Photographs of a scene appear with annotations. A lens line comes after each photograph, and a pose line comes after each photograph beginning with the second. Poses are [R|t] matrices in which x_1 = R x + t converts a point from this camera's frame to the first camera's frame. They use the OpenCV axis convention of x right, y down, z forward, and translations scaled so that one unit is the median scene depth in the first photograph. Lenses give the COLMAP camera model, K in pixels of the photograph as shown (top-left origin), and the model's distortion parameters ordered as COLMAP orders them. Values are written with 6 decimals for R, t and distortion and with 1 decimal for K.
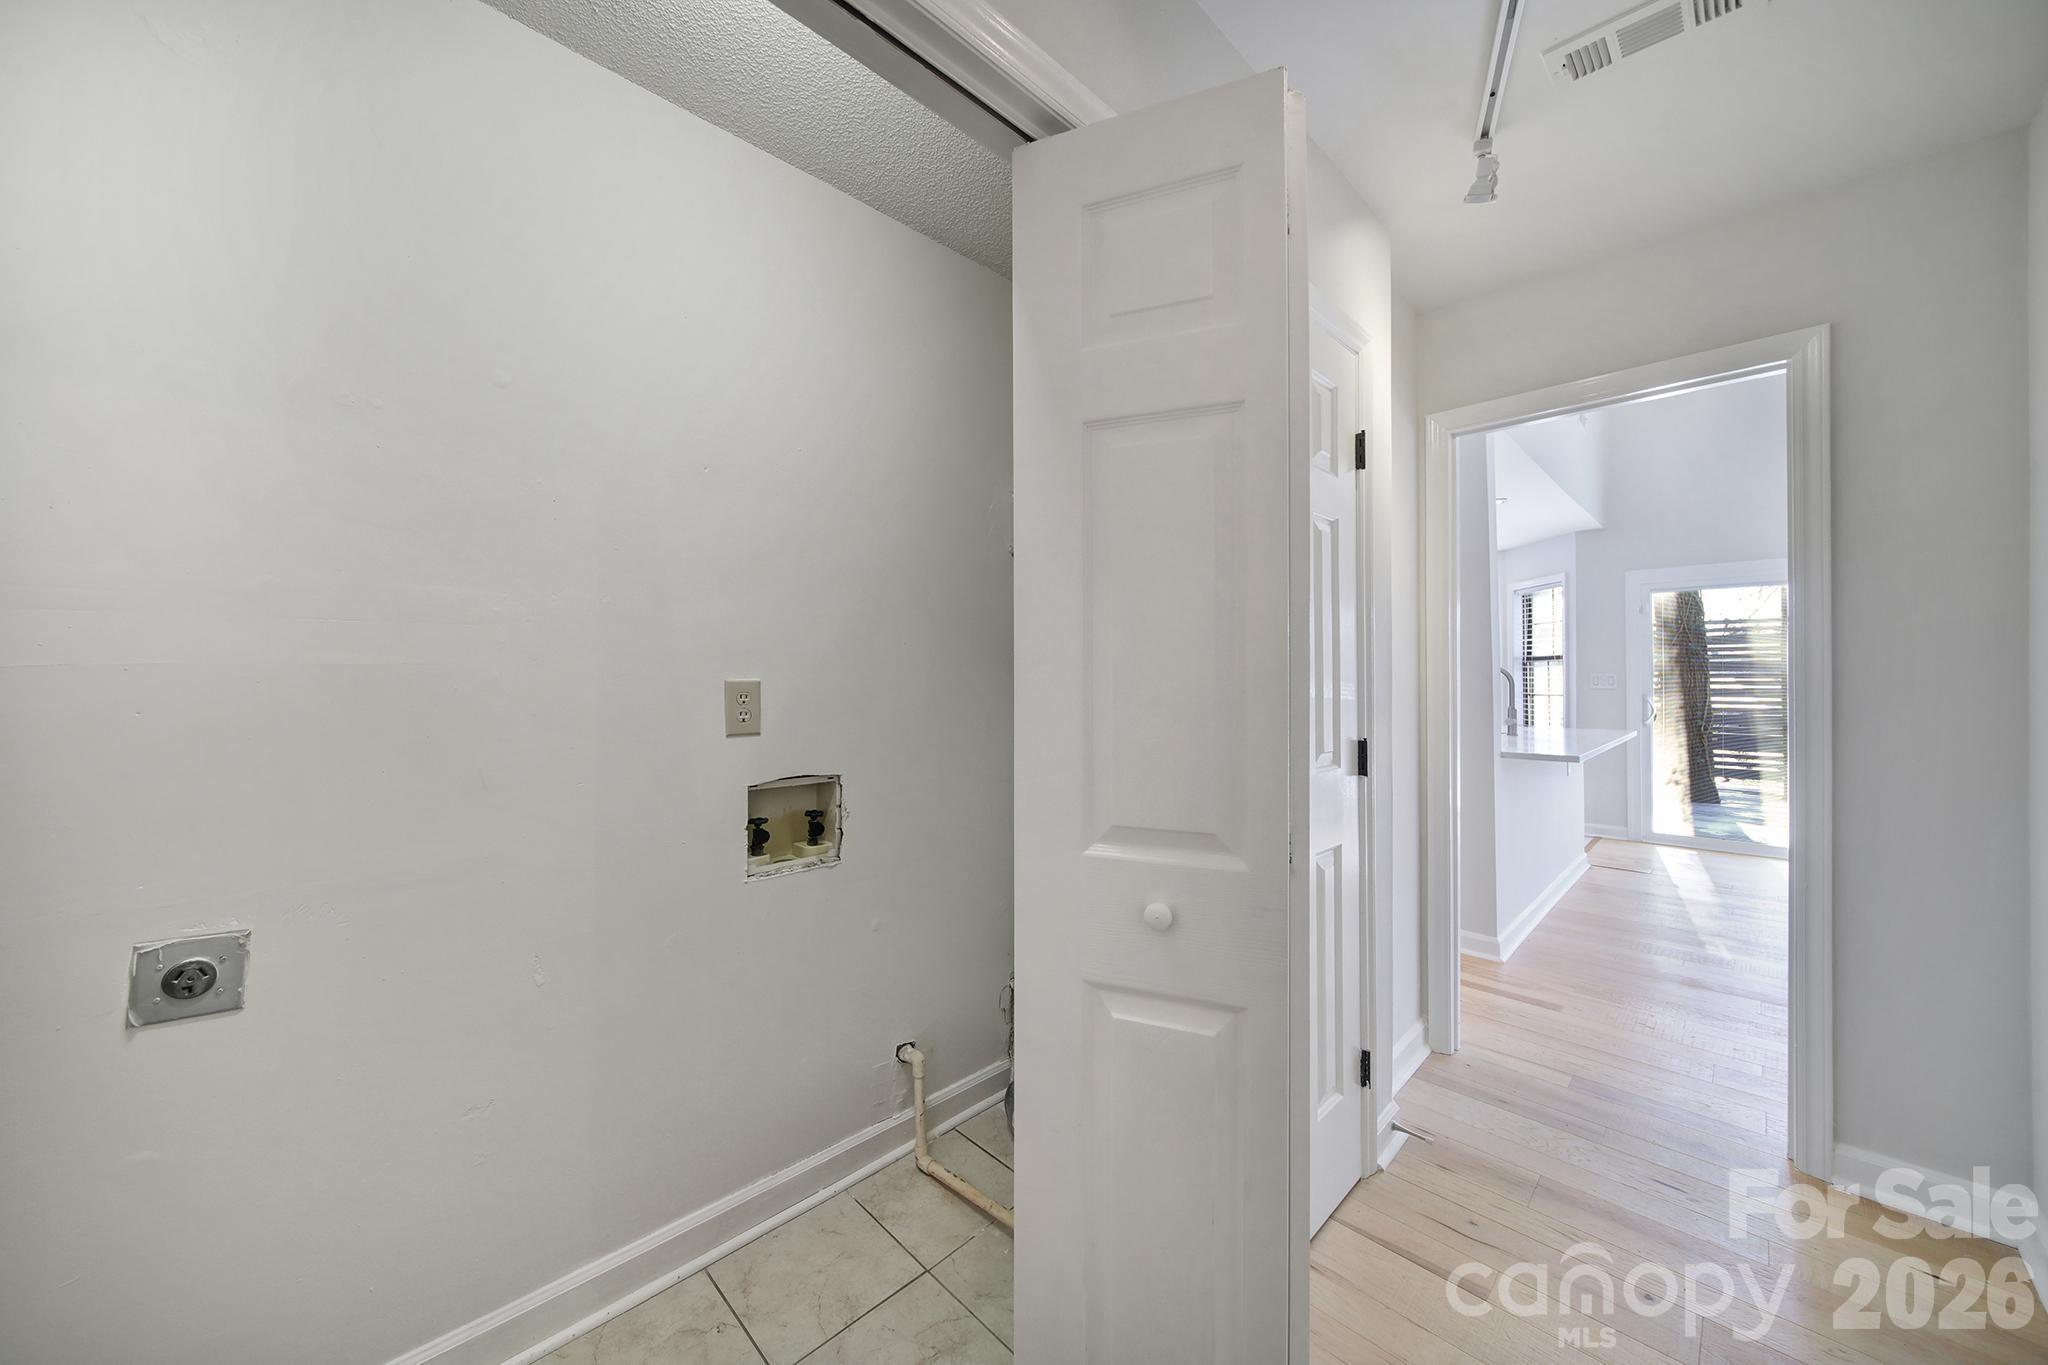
lens RADIAL K [[720.4, 0, 1080.4], [0, 720.4, 670.5], [0, 0, 1]] dist [-0.002089, -0.000944]
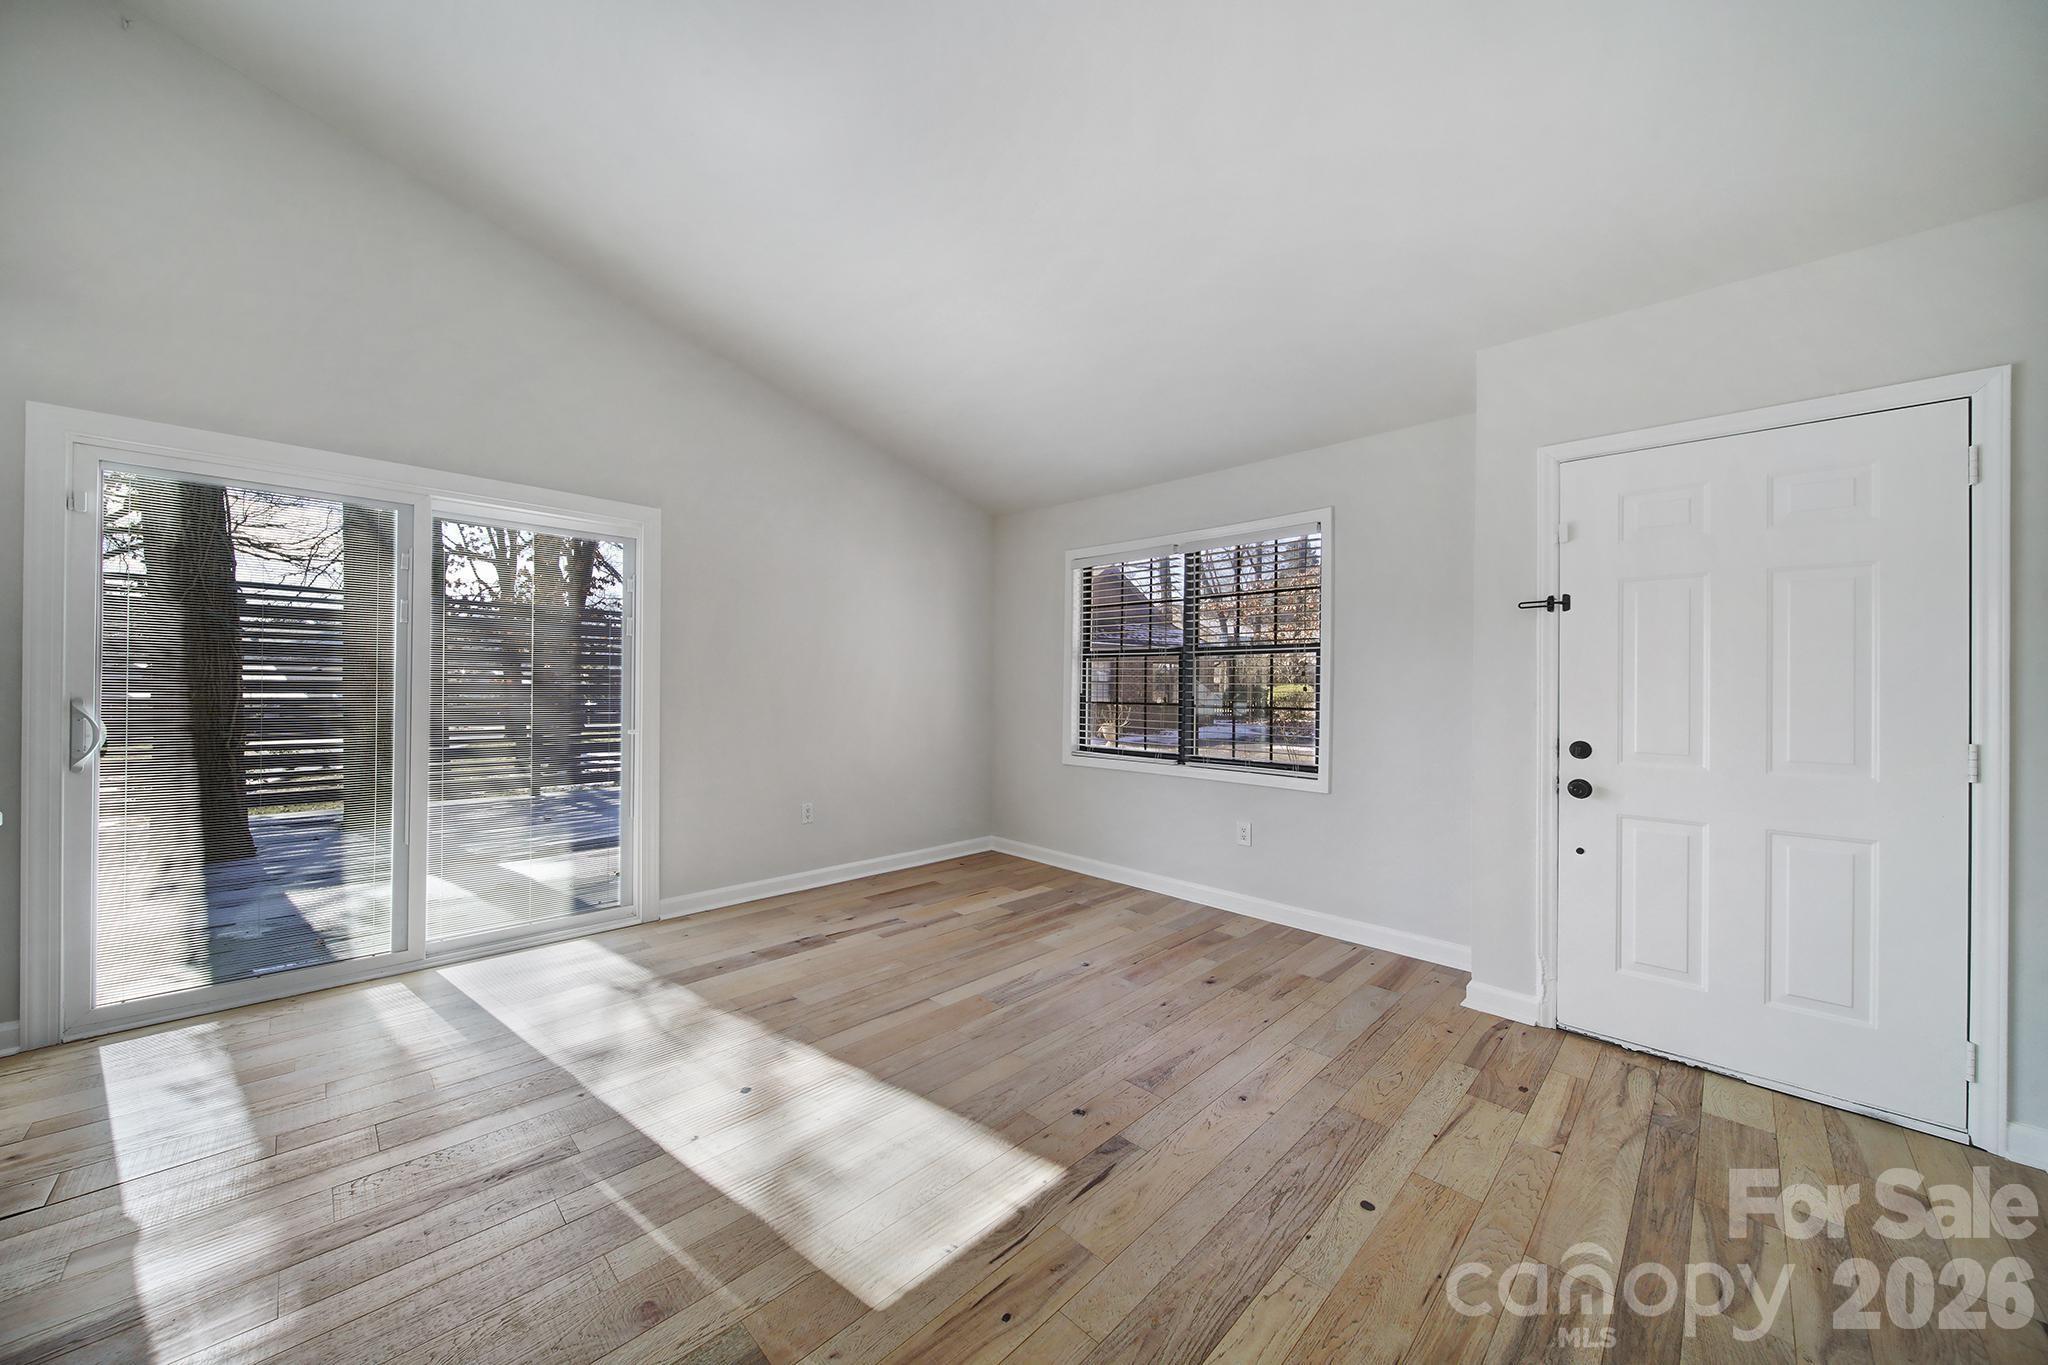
lens RADIAL K [[720.4, 0, 1013.3], [0, 720.4, 677.8], [0, 0, 1]] dist [-0.002089, -0.000944]
pose [[0.023609, 0.001957, 0.999719, 0.259150], [-0.026638, 0.999644, -0.001328, 0.004834], [-0.999366, -0.026599, 0.023653, 0.307230]]
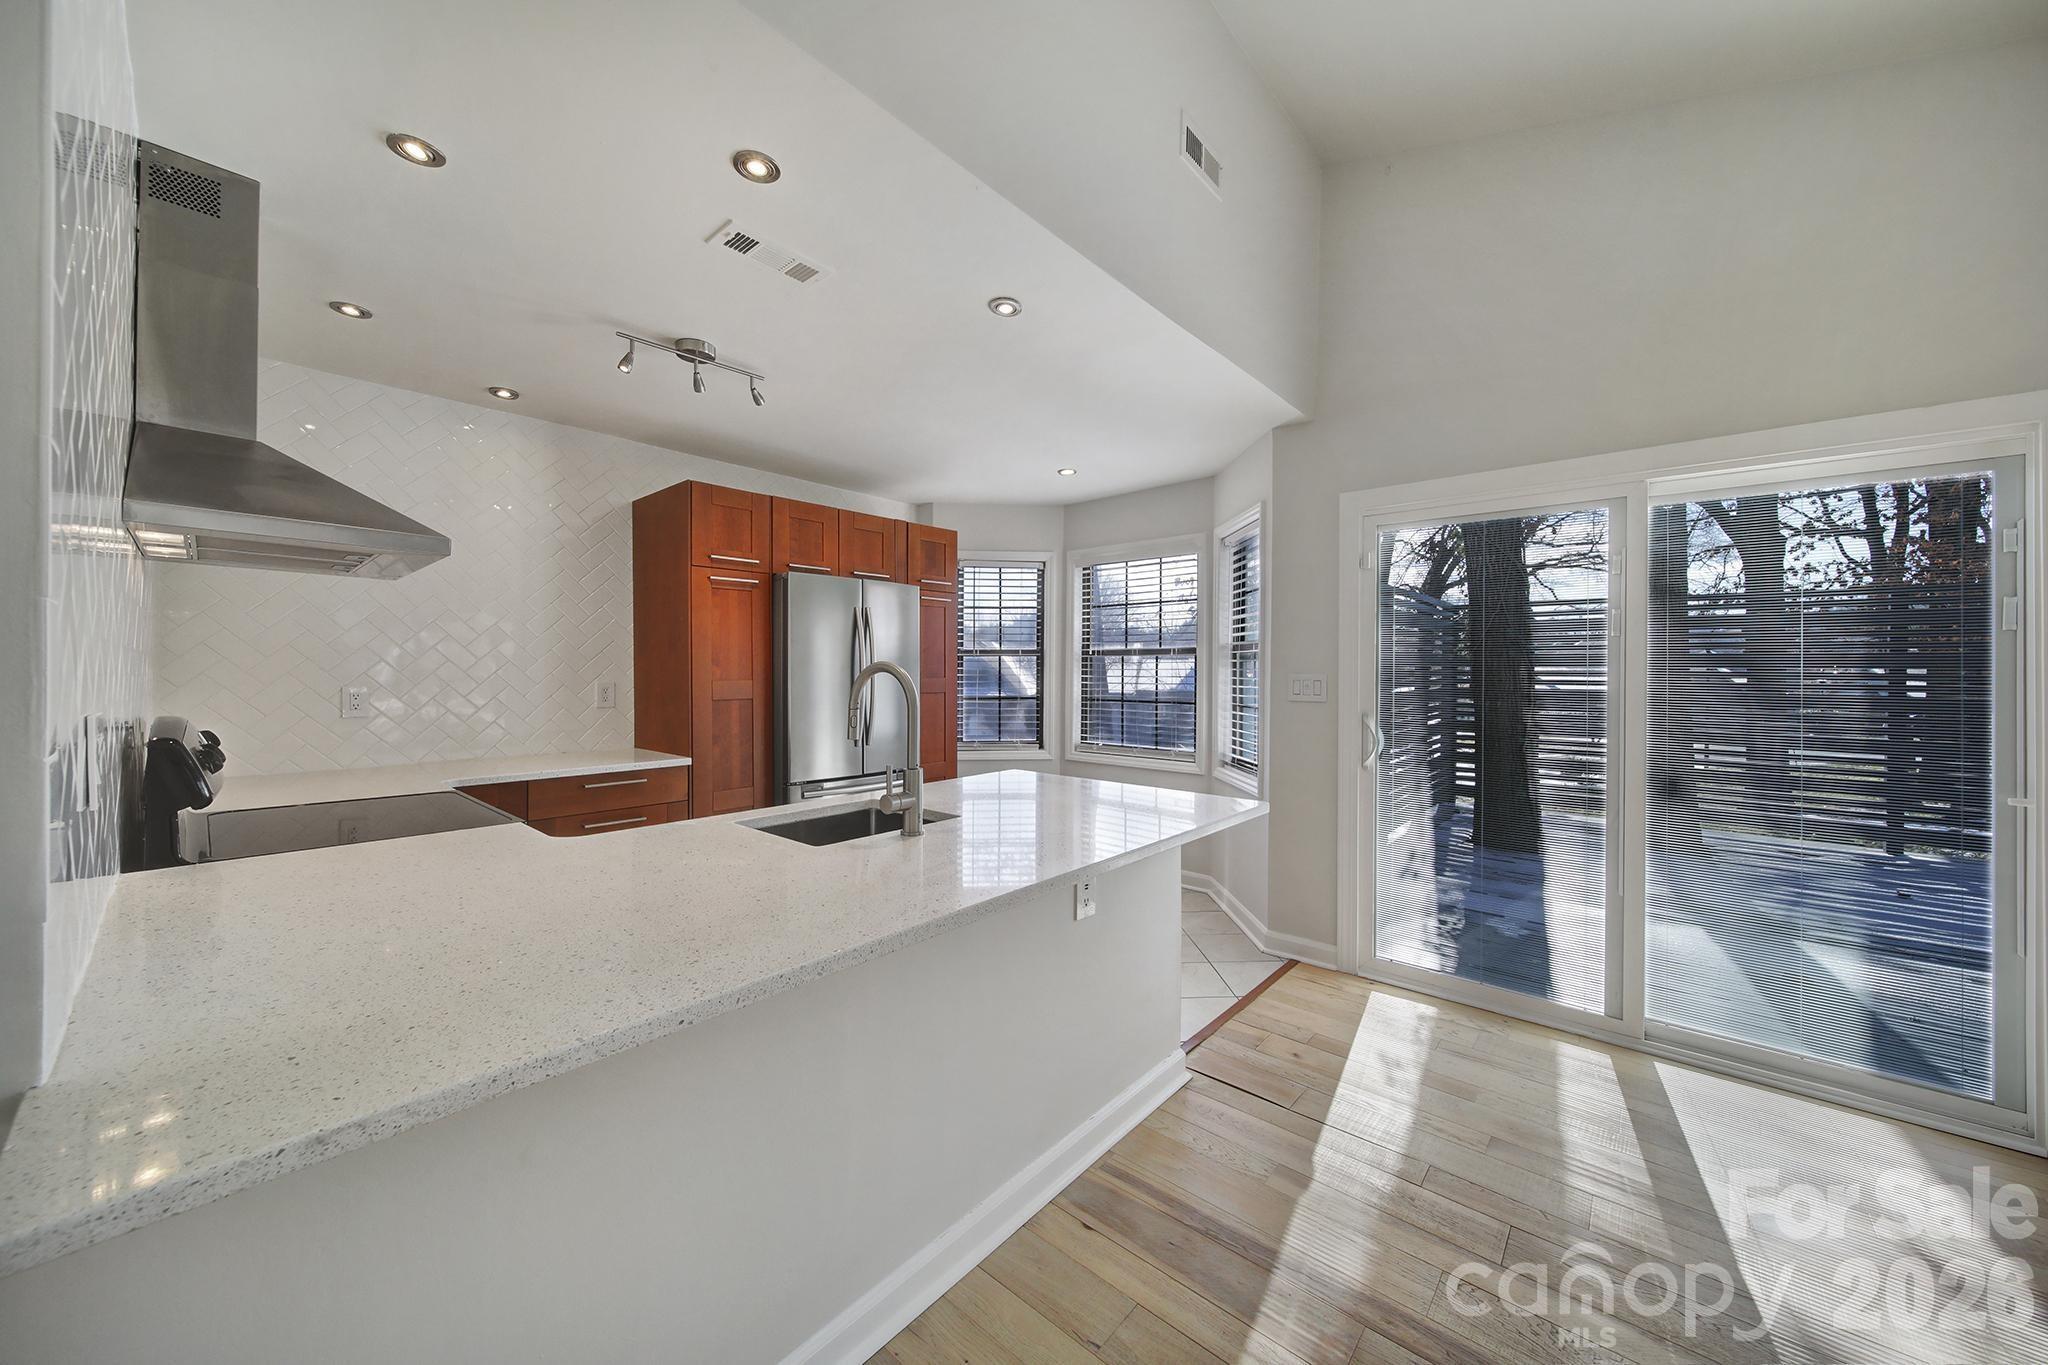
lens RADIAL K [[720.4, 0, 1022.4], [0, 720.4, 672.5], [0, 0, 1]] dist [-0.002089, -0.000944]
pose [[0.999171, 0.001729, 0.040665, 0.351956], [-0.002395, 0.999864, 0.016321, -0.004653], [-0.040631, -0.016405, 0.999040, 0.323073]]
